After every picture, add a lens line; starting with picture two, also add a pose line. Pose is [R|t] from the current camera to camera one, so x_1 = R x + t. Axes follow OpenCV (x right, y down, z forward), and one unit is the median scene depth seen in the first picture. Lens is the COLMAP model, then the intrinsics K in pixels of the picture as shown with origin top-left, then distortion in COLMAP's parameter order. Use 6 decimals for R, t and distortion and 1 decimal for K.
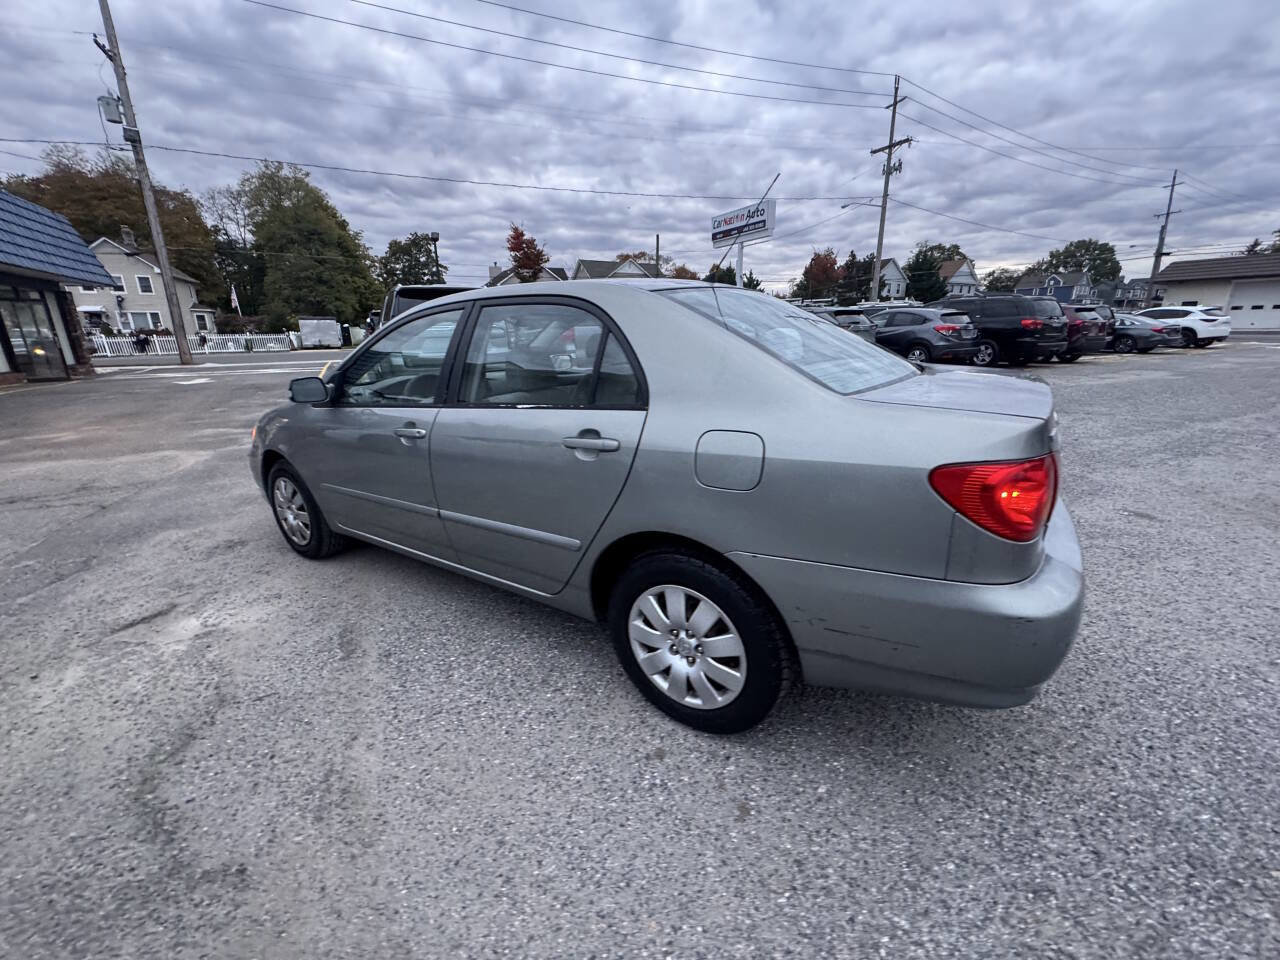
lens RADIAL K [[511.5, 0, 638.8], [0, 511.5, 478.0], [0, 0, 1]] dist [-0.000997, -0.000106]
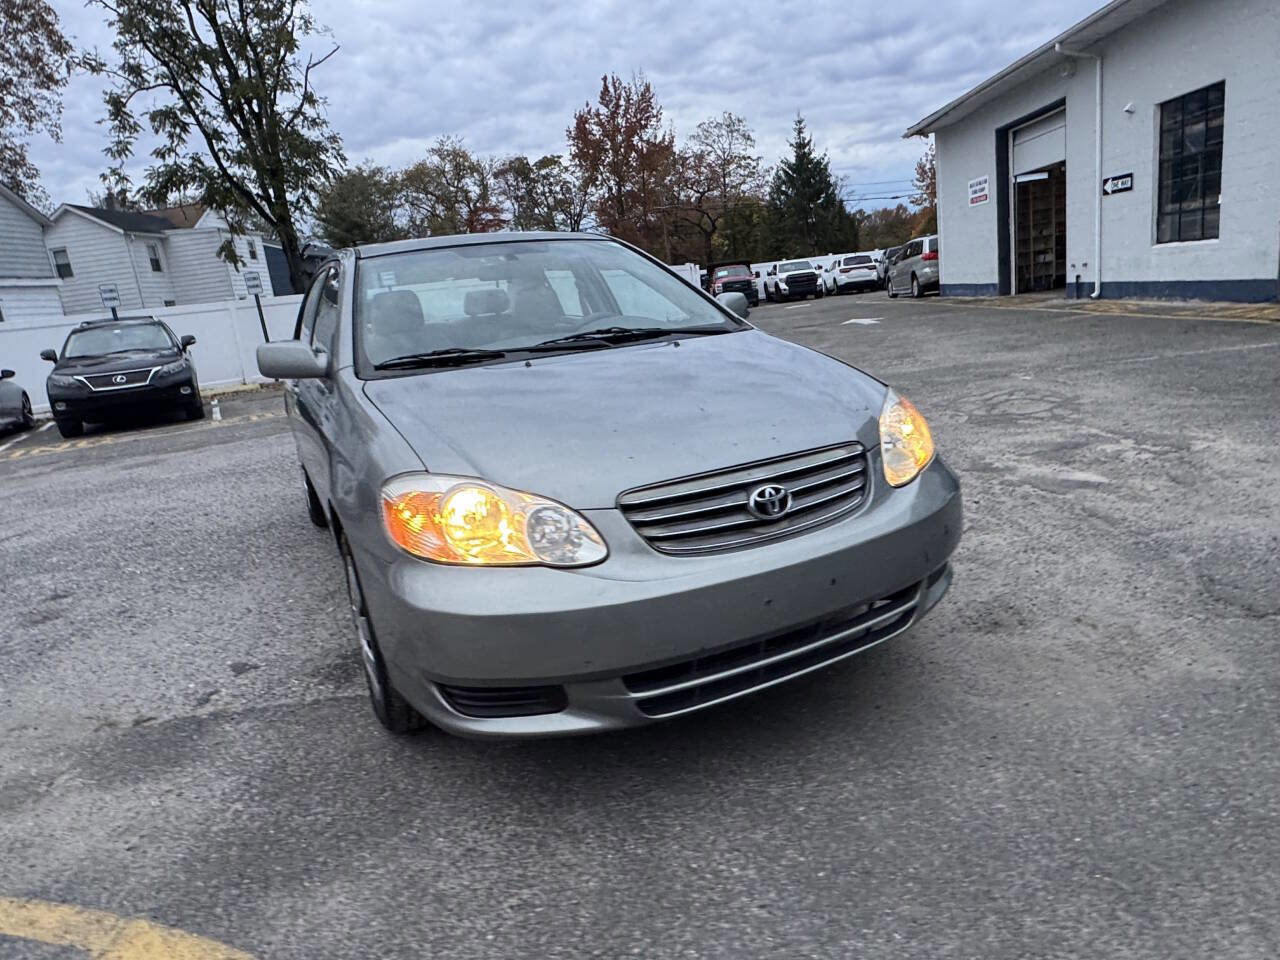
lens RADIAL K [[787.6, 0, 636.8], [0, 787.6, 473.6], [0, 0, 1]] dist [-0.003202, 0.002496]
pose [[-0.858923, -0.005716, 0.512073, -0.150282], [0.258415, 0.858454, 0.443034, -0.071551], [-0.442123, 0.512859, -0.735869, 0.277955]]
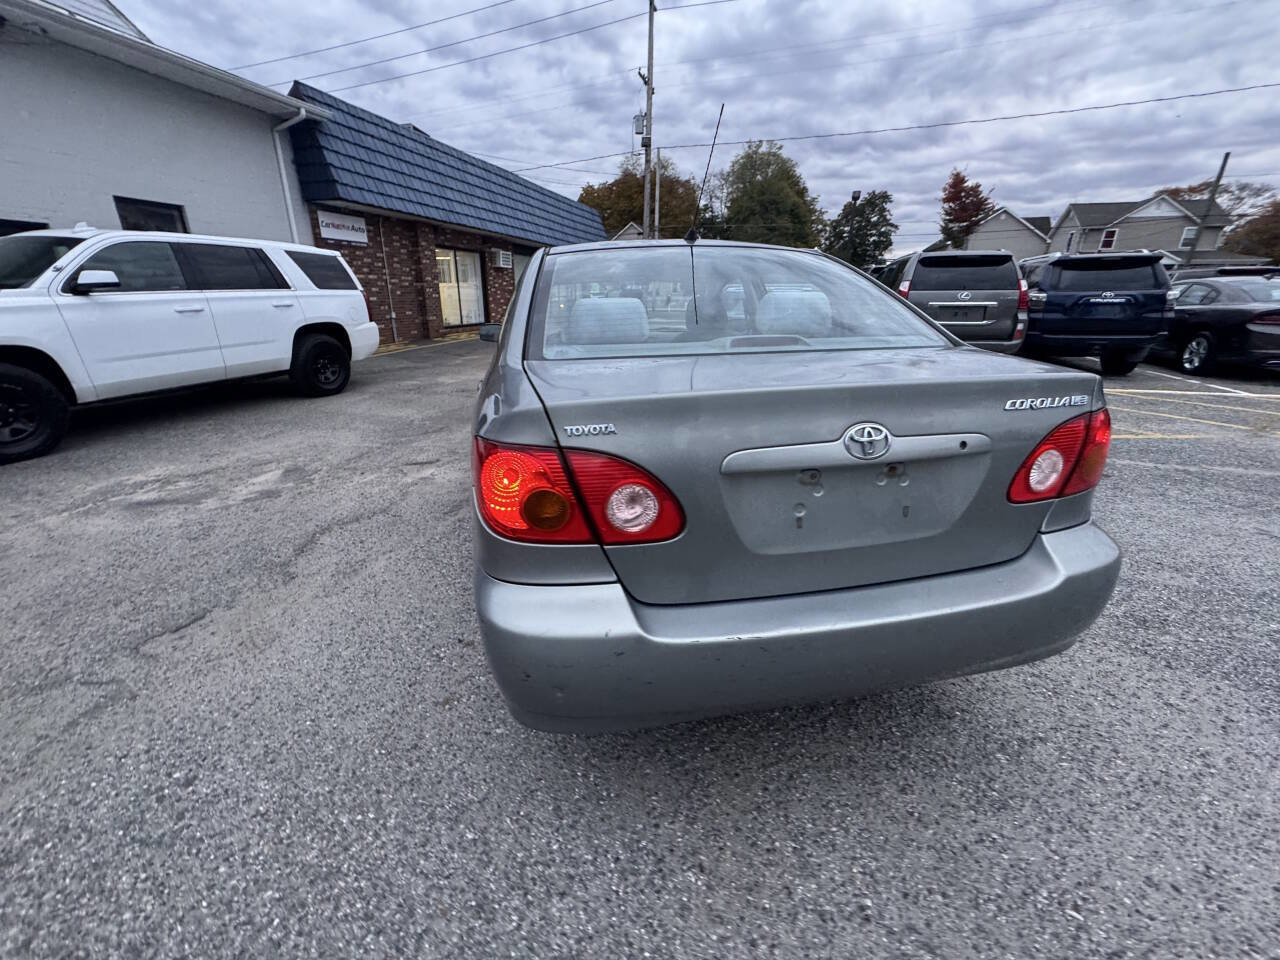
lens RADIAL K [[511.5, 0, 639.8], [0, 511.5, 480.5], [0, 0, 1]] dist [-0.000997, -0.000106]
pose [[0.710906, 0.252573, -0.656368, 0.085336], [-0.207954, 0.967046, 0.146891, -0.008489], [0.671839, 0.032069, 0.740002, 0.029331]]
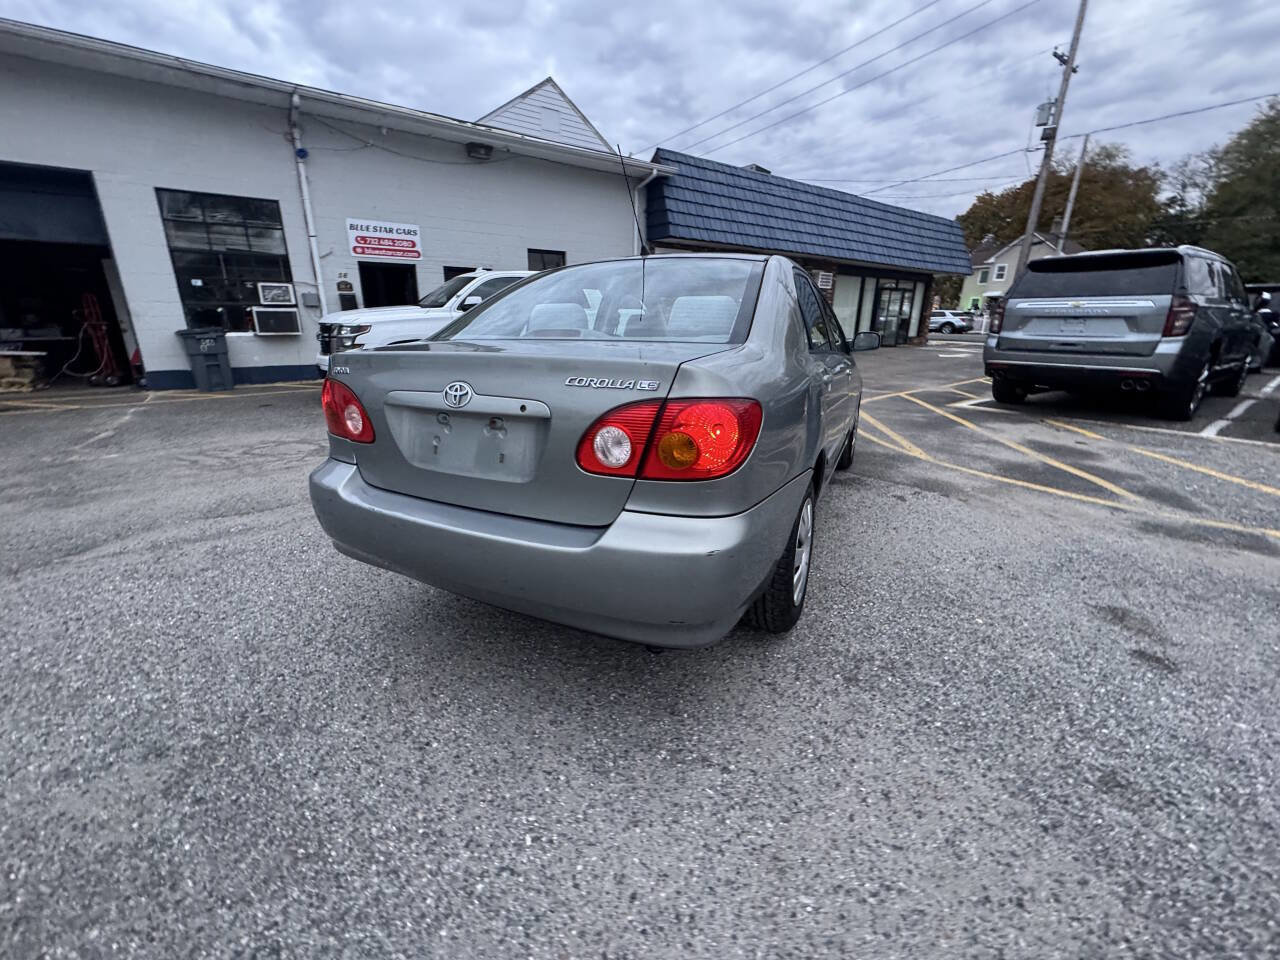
lens RADIAL K [[511.5, 0, 641.7], [0, 511.5, 478.9], [0, 0, 1]] dist [-0.000997, -0.000106]
pose [[0.139051, 0.312171, -0.939795, 0.140858], [-0.283251, 0.921903, 0.264318, -0.024695], [0.948912, 0.229444, 0.216614, 0.093792]]
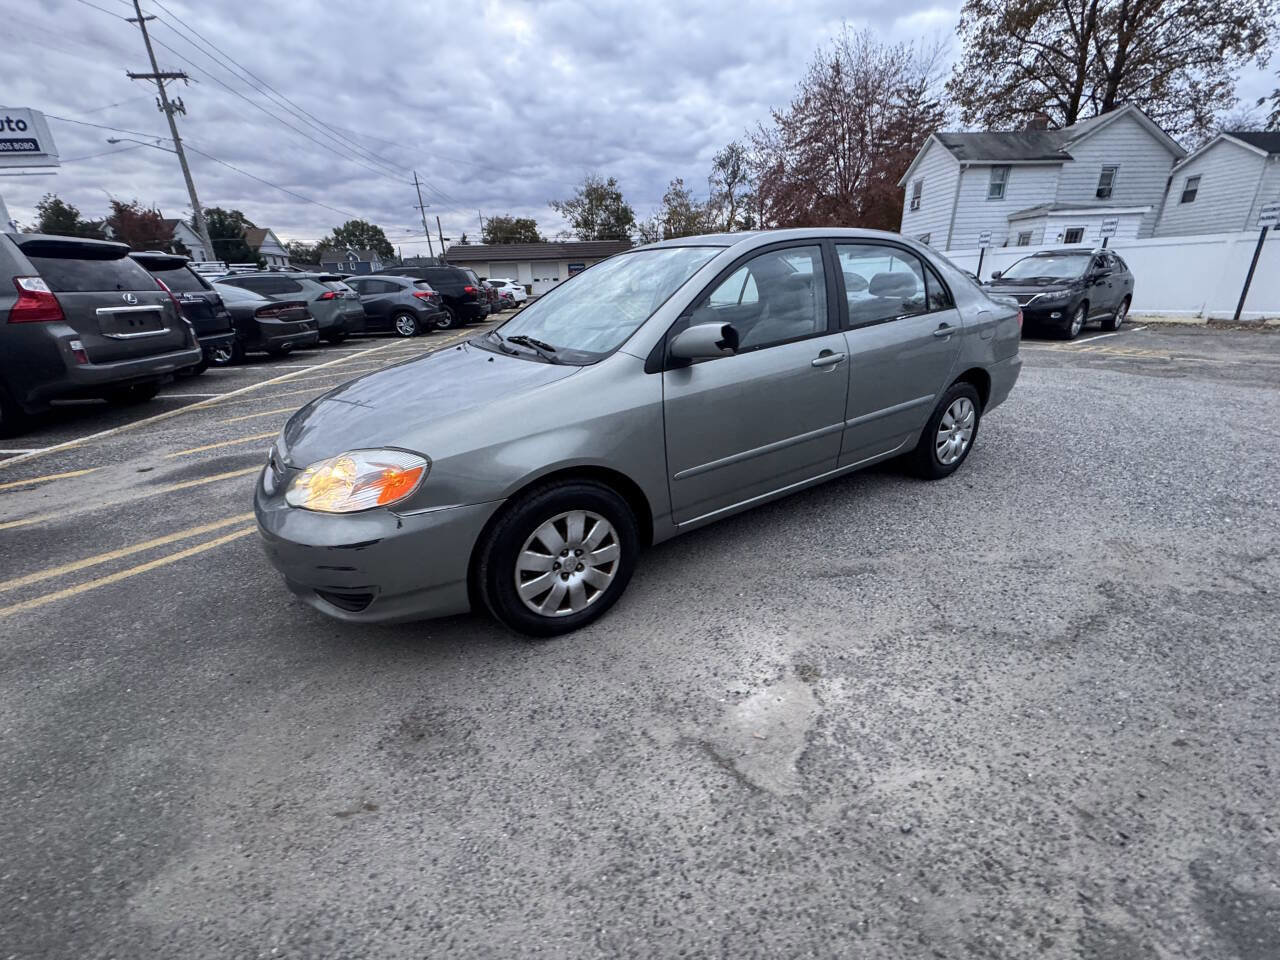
lens RADIAL K [[511.5, 0, 640.5], [0, 511.5, 476.4], [0, 0, 1]] dist [-0.000997, -0.000106]
pose [[0.402746, -0.318444, 0.858131, -0.176117], [0.281973, 0.935099, 0.214667, -0.022084], [-0.870797, 0.155513, 0.466399, 0.096474]]
